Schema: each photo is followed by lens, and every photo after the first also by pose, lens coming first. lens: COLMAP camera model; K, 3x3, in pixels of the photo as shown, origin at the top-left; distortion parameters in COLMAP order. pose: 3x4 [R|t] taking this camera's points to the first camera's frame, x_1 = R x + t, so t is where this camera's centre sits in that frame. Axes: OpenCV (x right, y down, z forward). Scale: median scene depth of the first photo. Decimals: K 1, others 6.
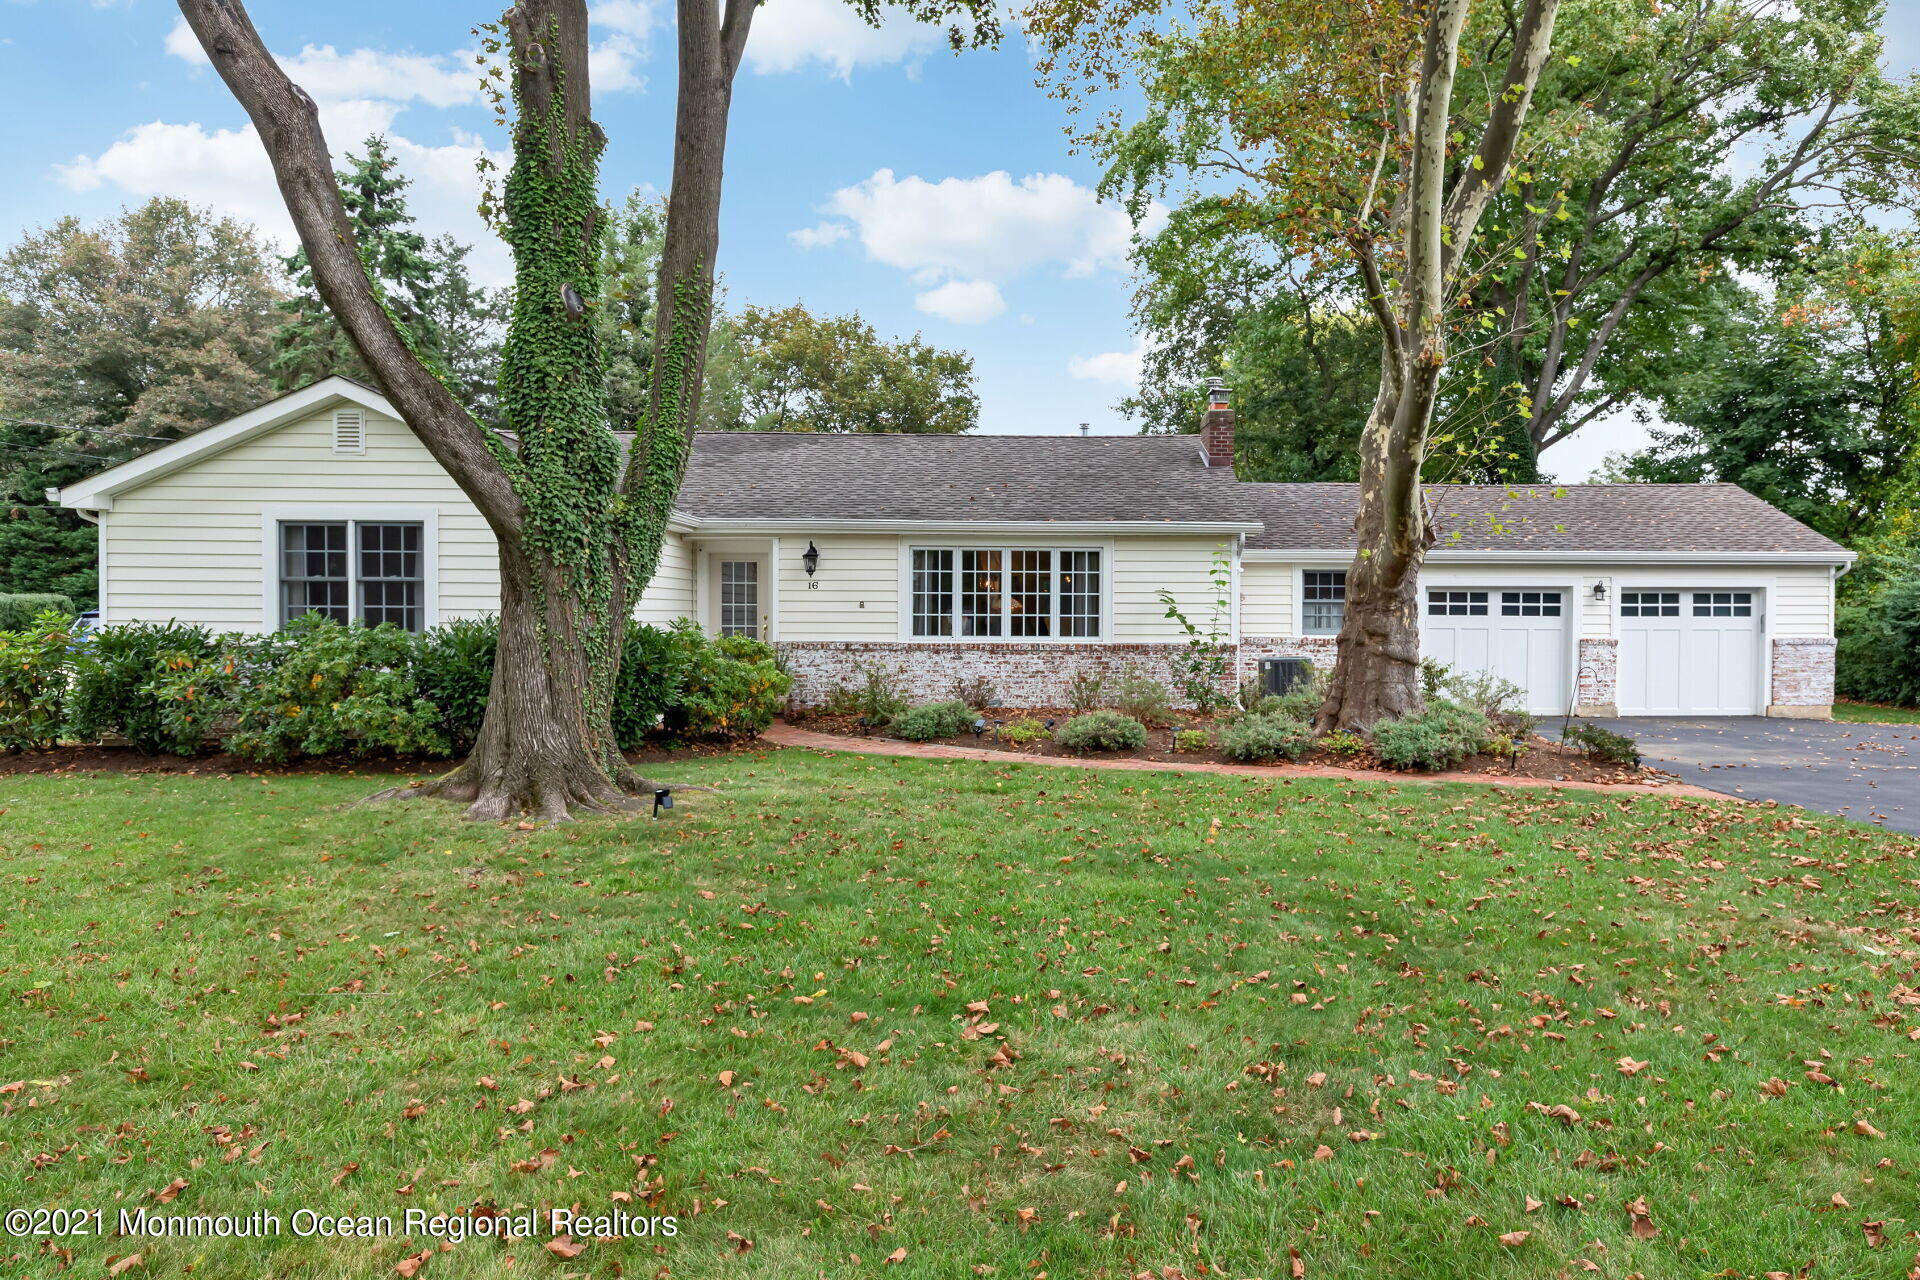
lens RADIAL K [[1190.2, 0, 1023.7], [0, 1190.2, 647.2], [0, 0, 1]] dist [0.001471, -0.000529]
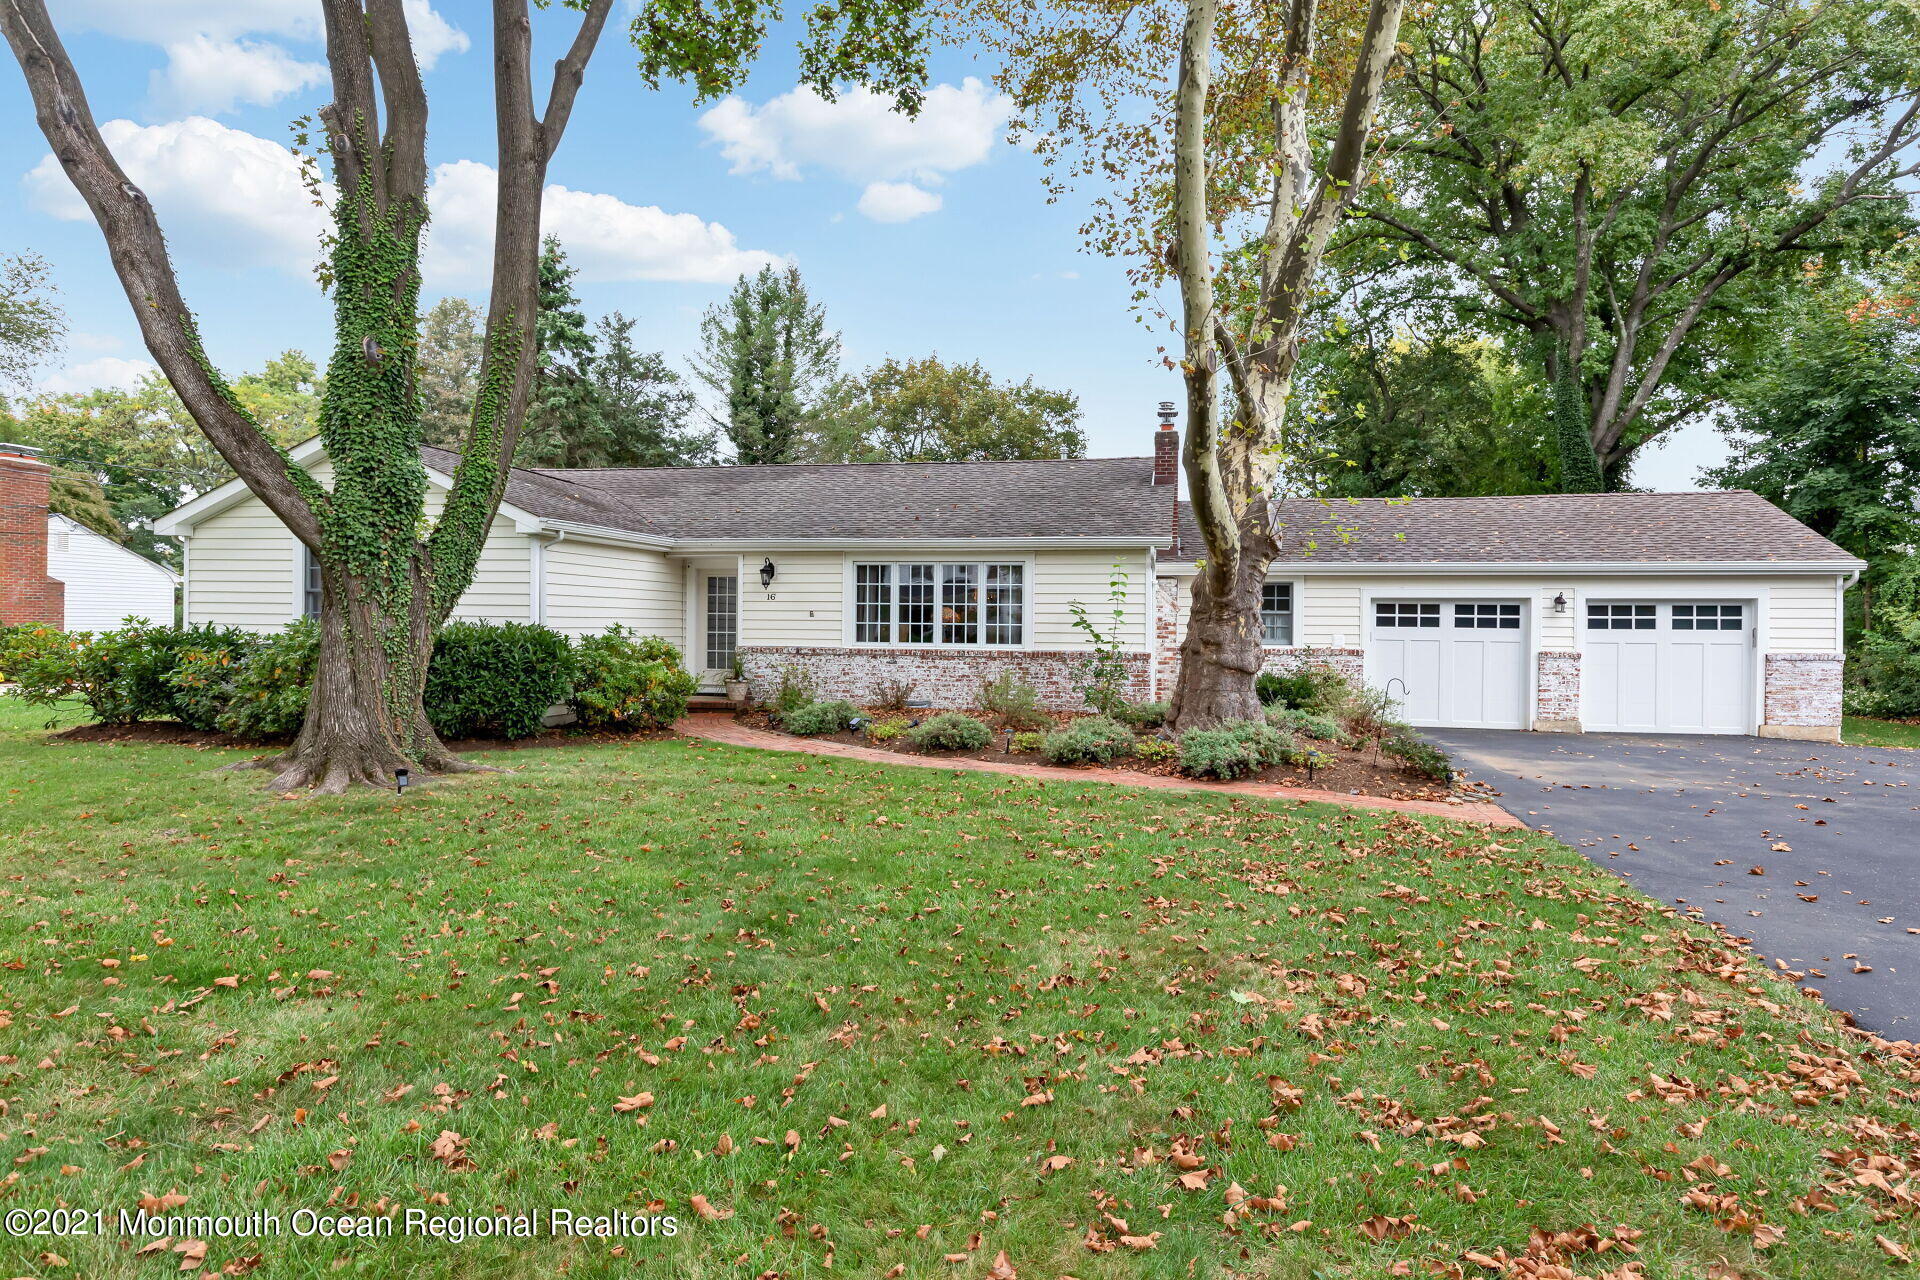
lens RADIAL K [[1051.2, 0, 960.0], [0, 1051.2, 640.0], [0, 0, 1]] dist [0.006523, 0.000792]
pose [[0.976521, 0.008416, -0.215257, 0.214032], [-0.011741, 0.999831, -0.014172, 0.001432], [0.215101, 0.016366, 0.976455, 0.059752]]
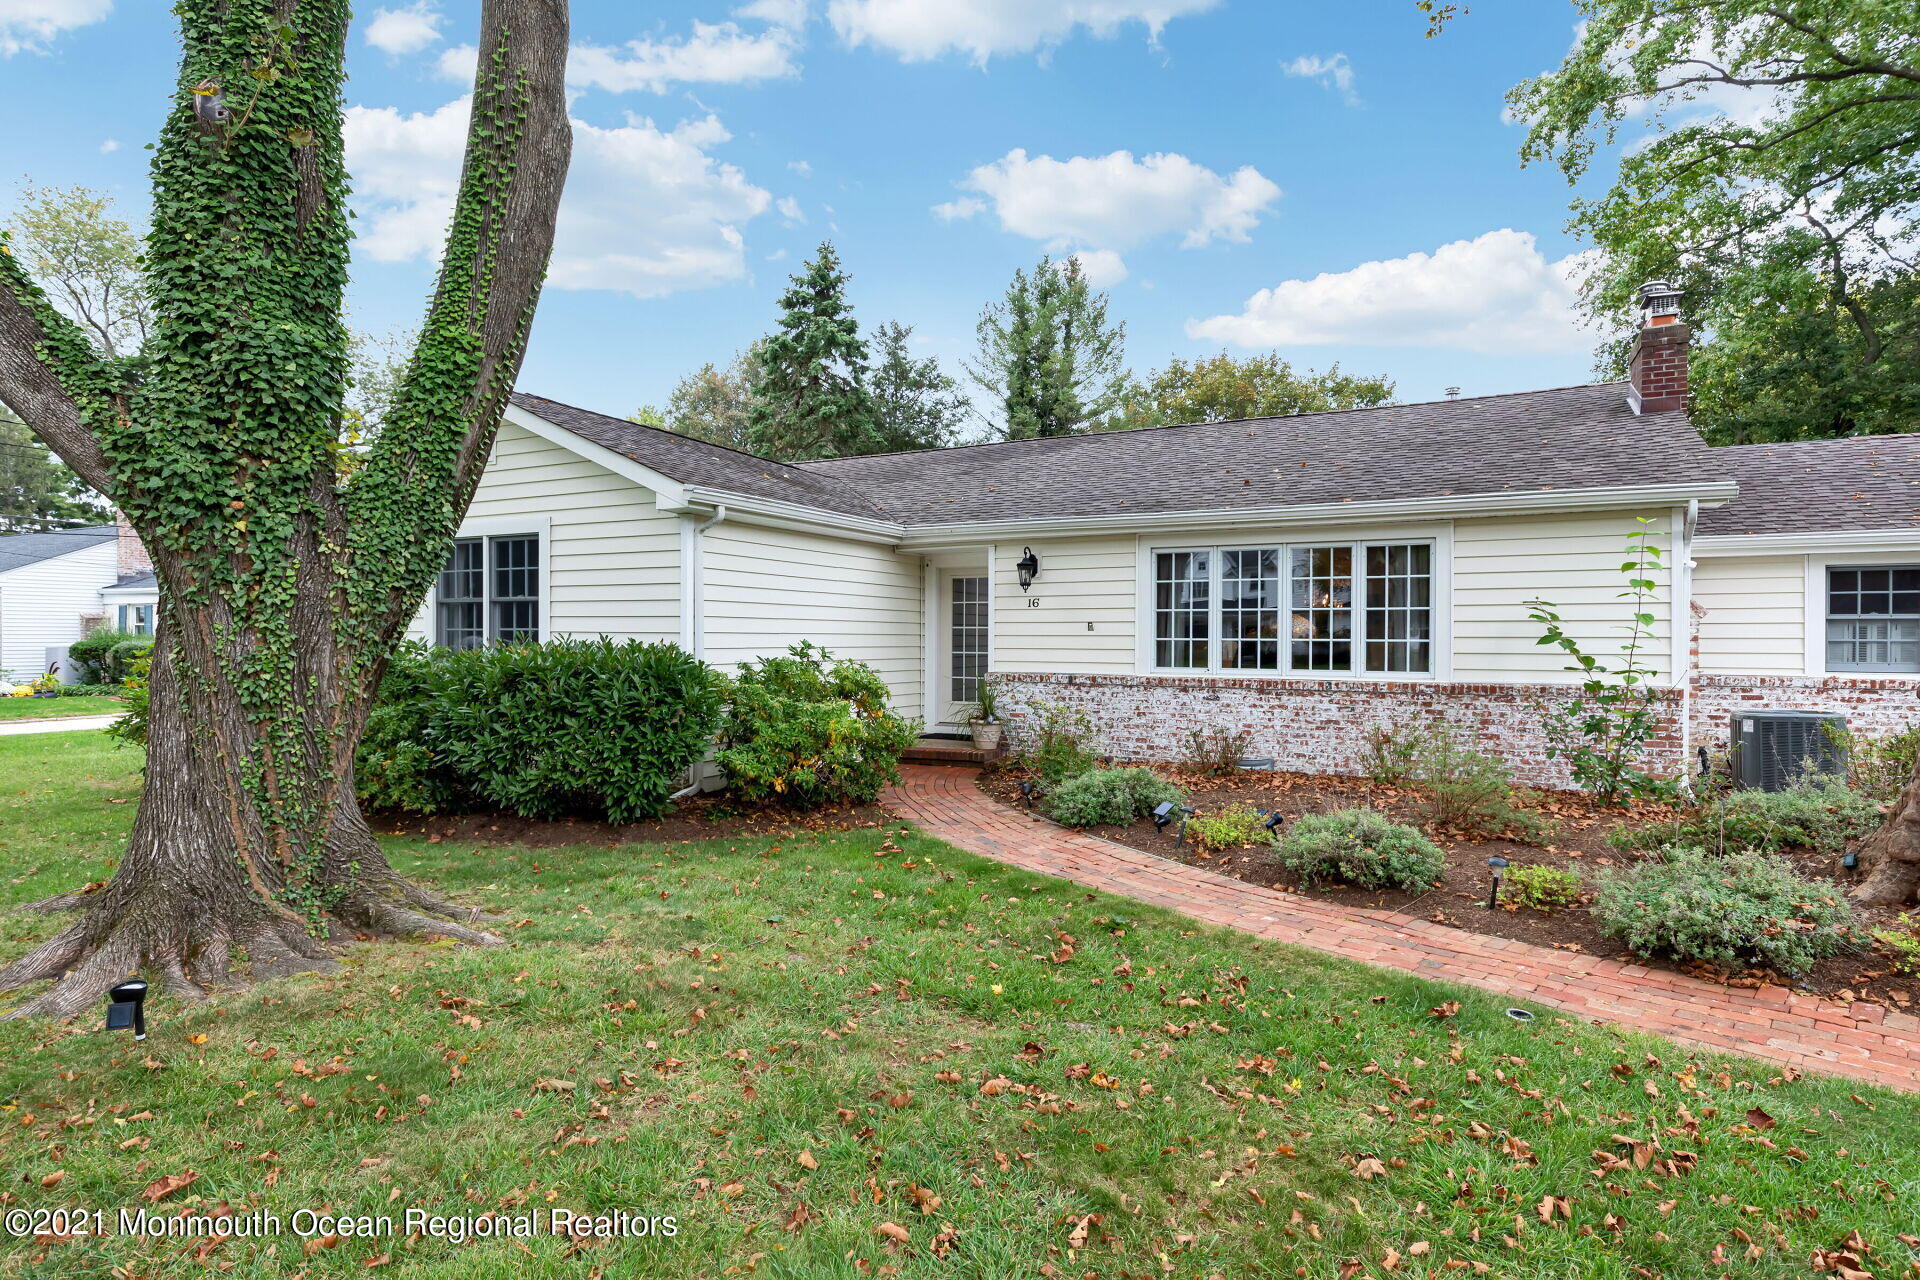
lens RADIAL K [[983.8, 0, 957.3], [0, 983.8, 648.4], [0, 0, 1]] dist [-0.001904, -0.000004]
pose [[0.879269, 0.004003, -0.476309, 0.093476], [-0.014159, 0.999742, -0.017735, -0.008579], [0.476115, 0.022338, 0.879099, 0.391052]]
